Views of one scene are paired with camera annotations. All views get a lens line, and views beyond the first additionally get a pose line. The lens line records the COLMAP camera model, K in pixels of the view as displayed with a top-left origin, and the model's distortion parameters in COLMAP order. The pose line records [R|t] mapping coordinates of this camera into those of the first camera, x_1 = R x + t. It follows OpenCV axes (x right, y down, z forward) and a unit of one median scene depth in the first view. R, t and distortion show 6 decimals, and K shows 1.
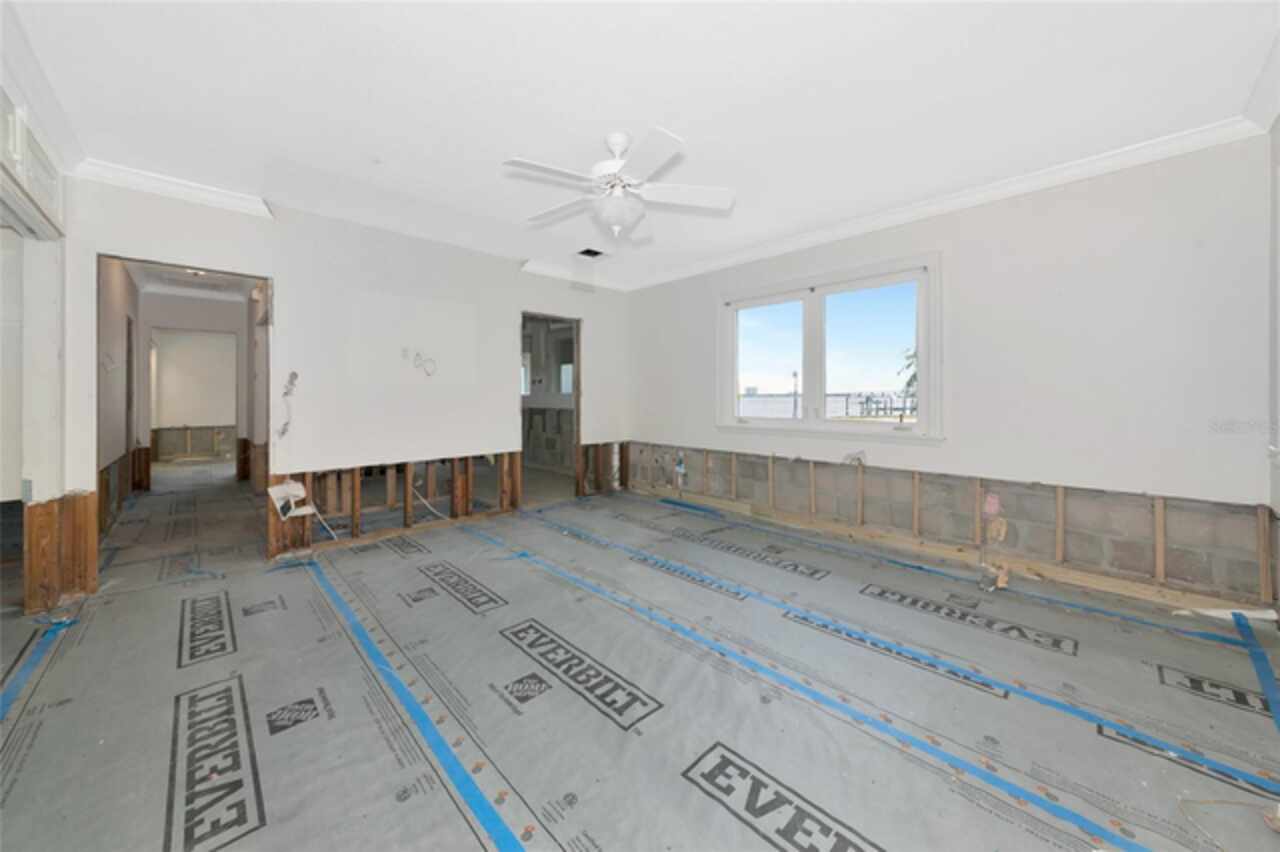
lens RADIAL K [[459.2, 0, 633.8], [0, 459.2, 426.0], [0, 0, 1]] dist [-0.003750, 0.000215]
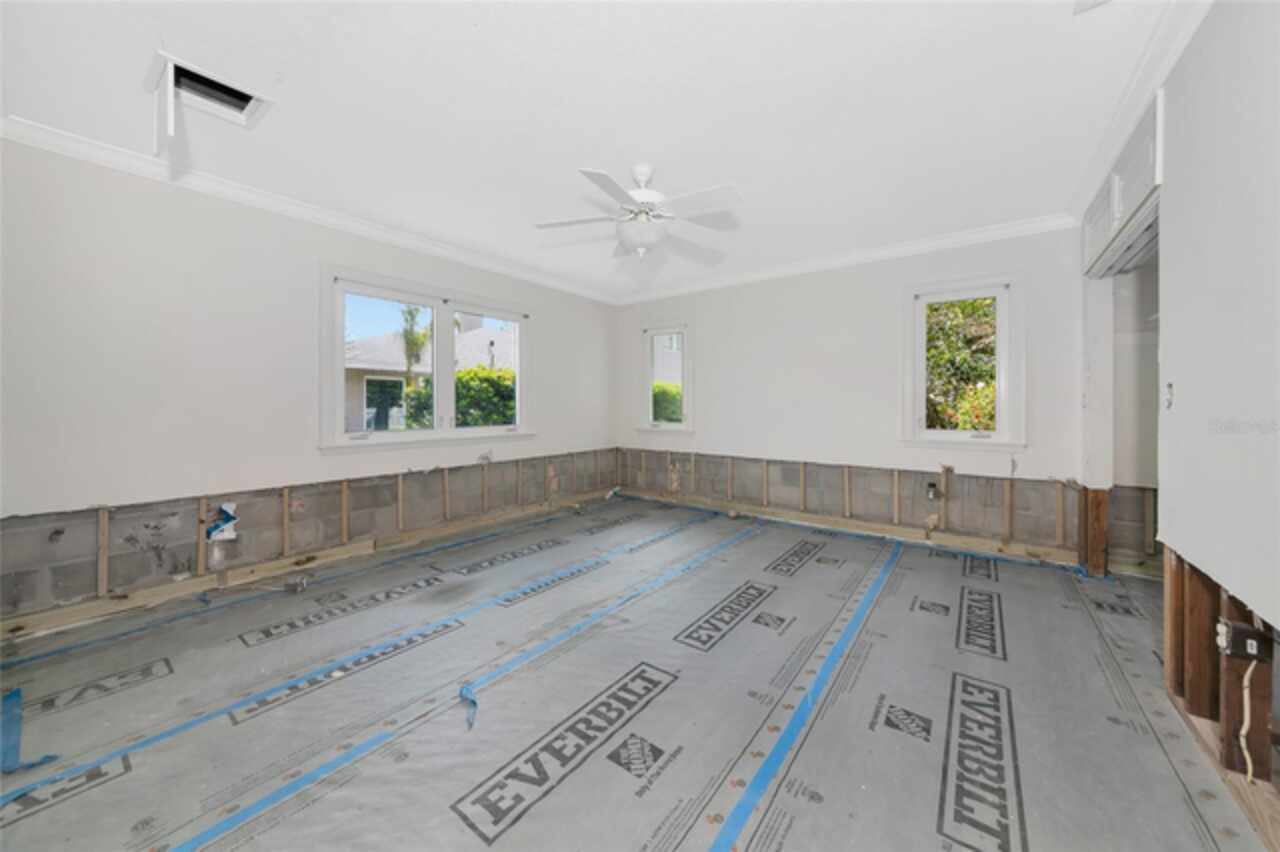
lens RADIAL K [[459.2, 0, 637.0], [0, 459.2, 408.5], [0, 0, 1]] dist [-0.003750, 0.000215]
pose [[-0.164858, -0.009310, 0.986273, -0.925870], [0.064482, 0.997714, 0.020196, -0.068620], [-0.984207, 0.066926, -0.163881, 0.965488]]
